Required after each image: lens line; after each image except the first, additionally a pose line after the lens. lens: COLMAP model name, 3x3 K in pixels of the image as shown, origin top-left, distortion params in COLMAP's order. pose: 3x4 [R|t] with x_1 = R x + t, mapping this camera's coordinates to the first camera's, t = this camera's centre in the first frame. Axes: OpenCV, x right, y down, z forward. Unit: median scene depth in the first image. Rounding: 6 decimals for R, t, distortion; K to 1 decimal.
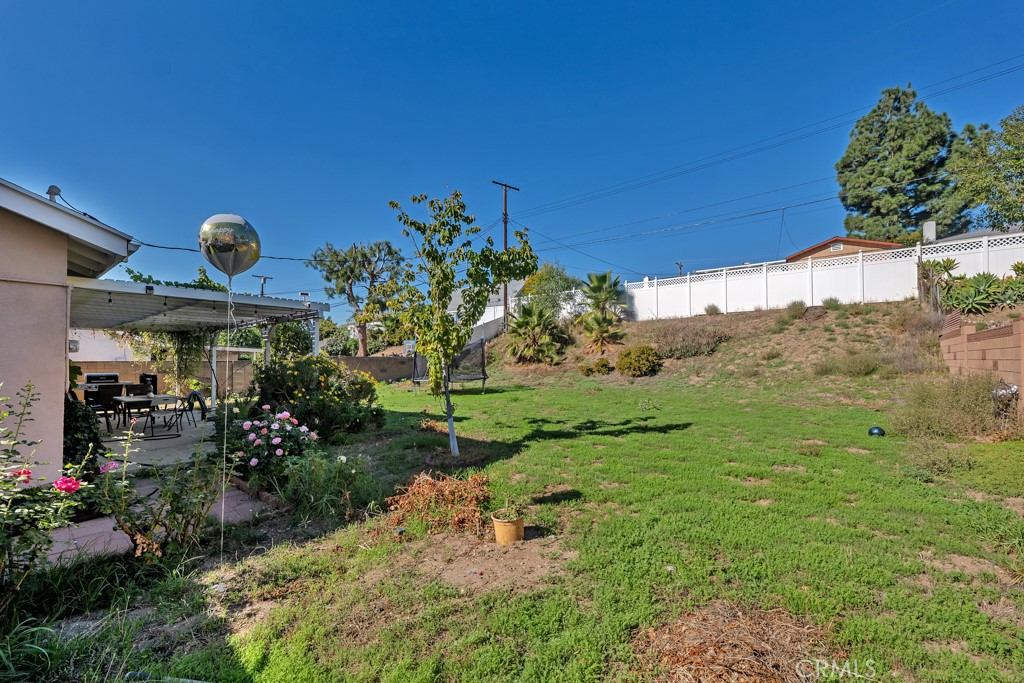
lens RADIAL K [[428.6, 0, 505.2], [0, 428.6, 352.1], [0, 0, 1]] dist [0.000290, -0.000859]
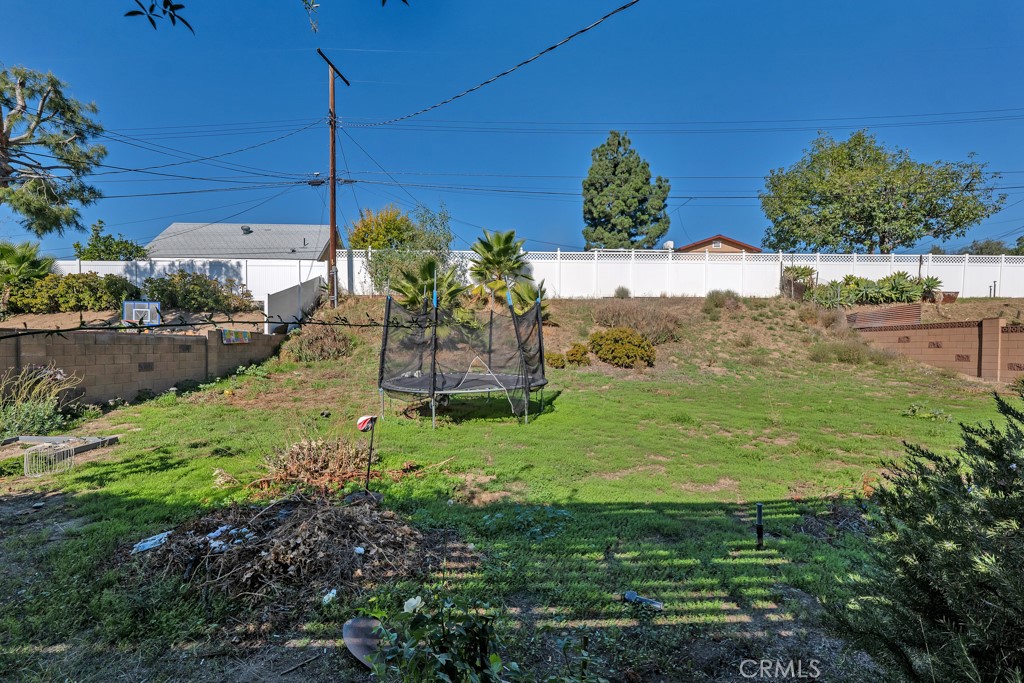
lens RADIAL K [[428.6, 0, 505.2], [0, 428.6, 352.1], [0, 0, 1]] dist [0.000290, -0.000859]
pose [[0.738539, -0.001046, 0.674209, -0.202496], [-0.019151, 0.999563, 0.022529, 0.008658], [-0.673938, -0.029550, 0.738196, 0.300861]]
